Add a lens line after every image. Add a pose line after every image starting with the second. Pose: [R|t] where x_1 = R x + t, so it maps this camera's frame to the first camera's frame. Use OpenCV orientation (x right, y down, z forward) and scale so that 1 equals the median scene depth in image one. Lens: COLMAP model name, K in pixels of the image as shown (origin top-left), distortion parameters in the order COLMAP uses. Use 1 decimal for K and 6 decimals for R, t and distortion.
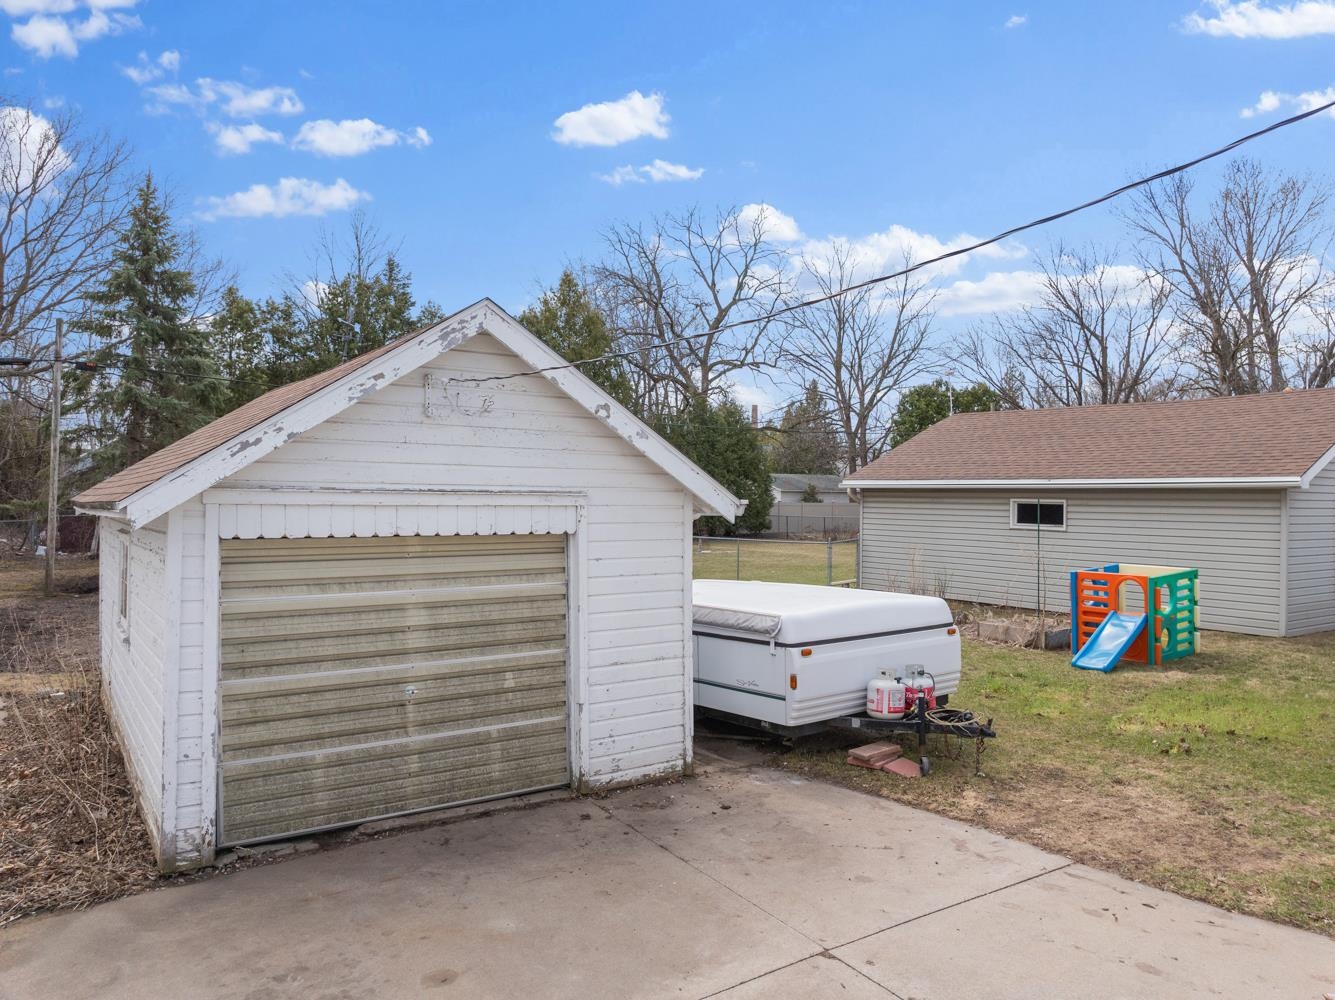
lens RADIAL K [[961.9, 0, 667.5], [0, 961.9, 500.0], [0, 0, 1]] dist [-0.051796, 0.047115]
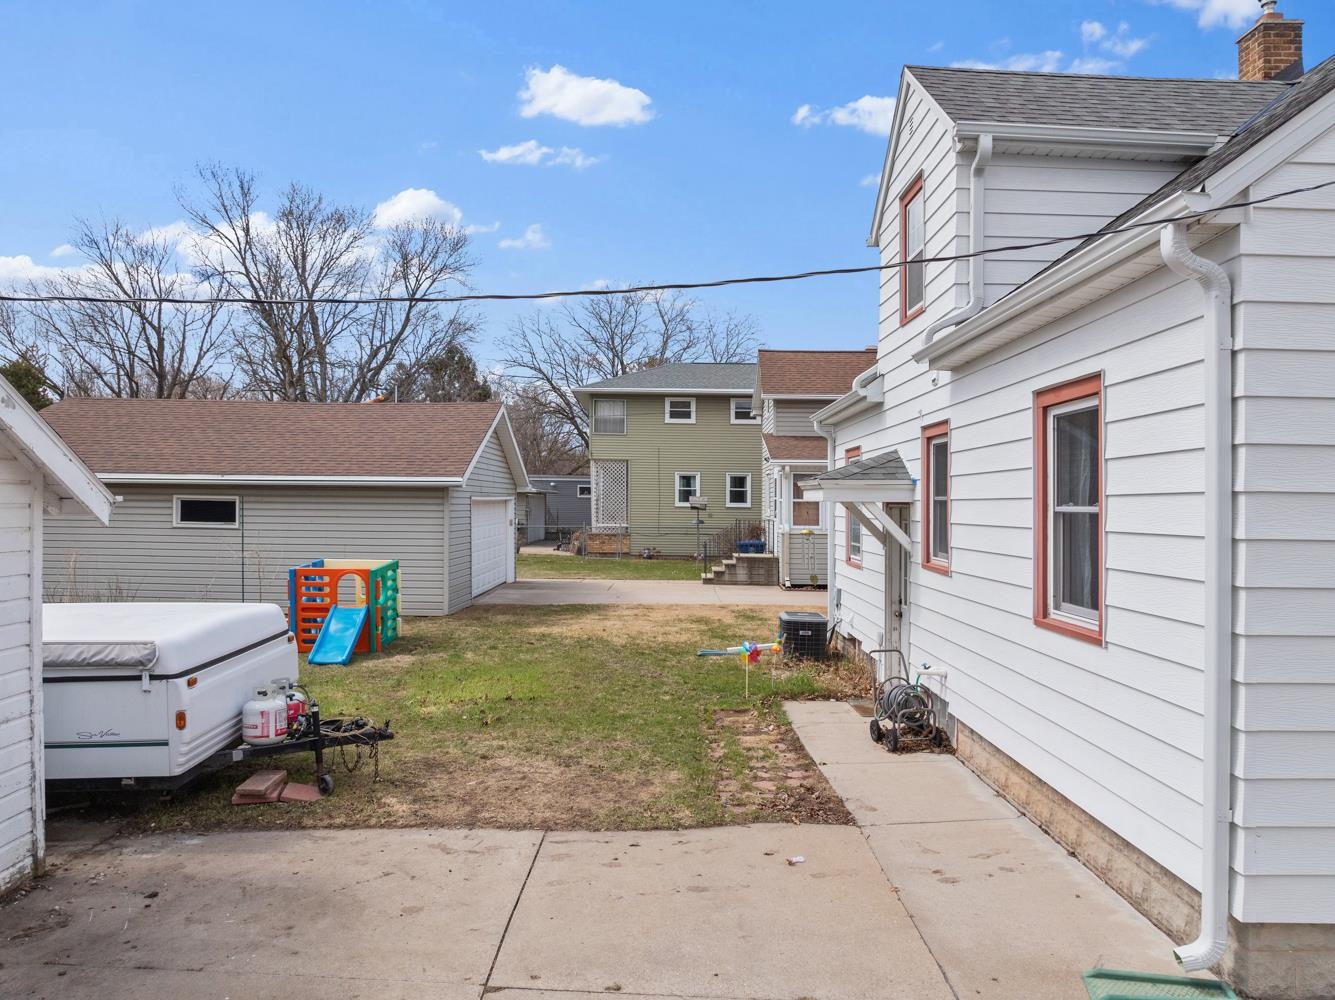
lens RADIAL K [[961.9, 0, 667.5], [0, 961.9, 500.0], [0, 0, 1]] dist [-0.051796, 0.047115]
pose [[0.572046, -0.000517, 0.820221, -0.300225], [-0.002666, 0.999993, 0.002489, -0.000620], [-0.820217, -0.003611, 0.572041, 0.202416]]
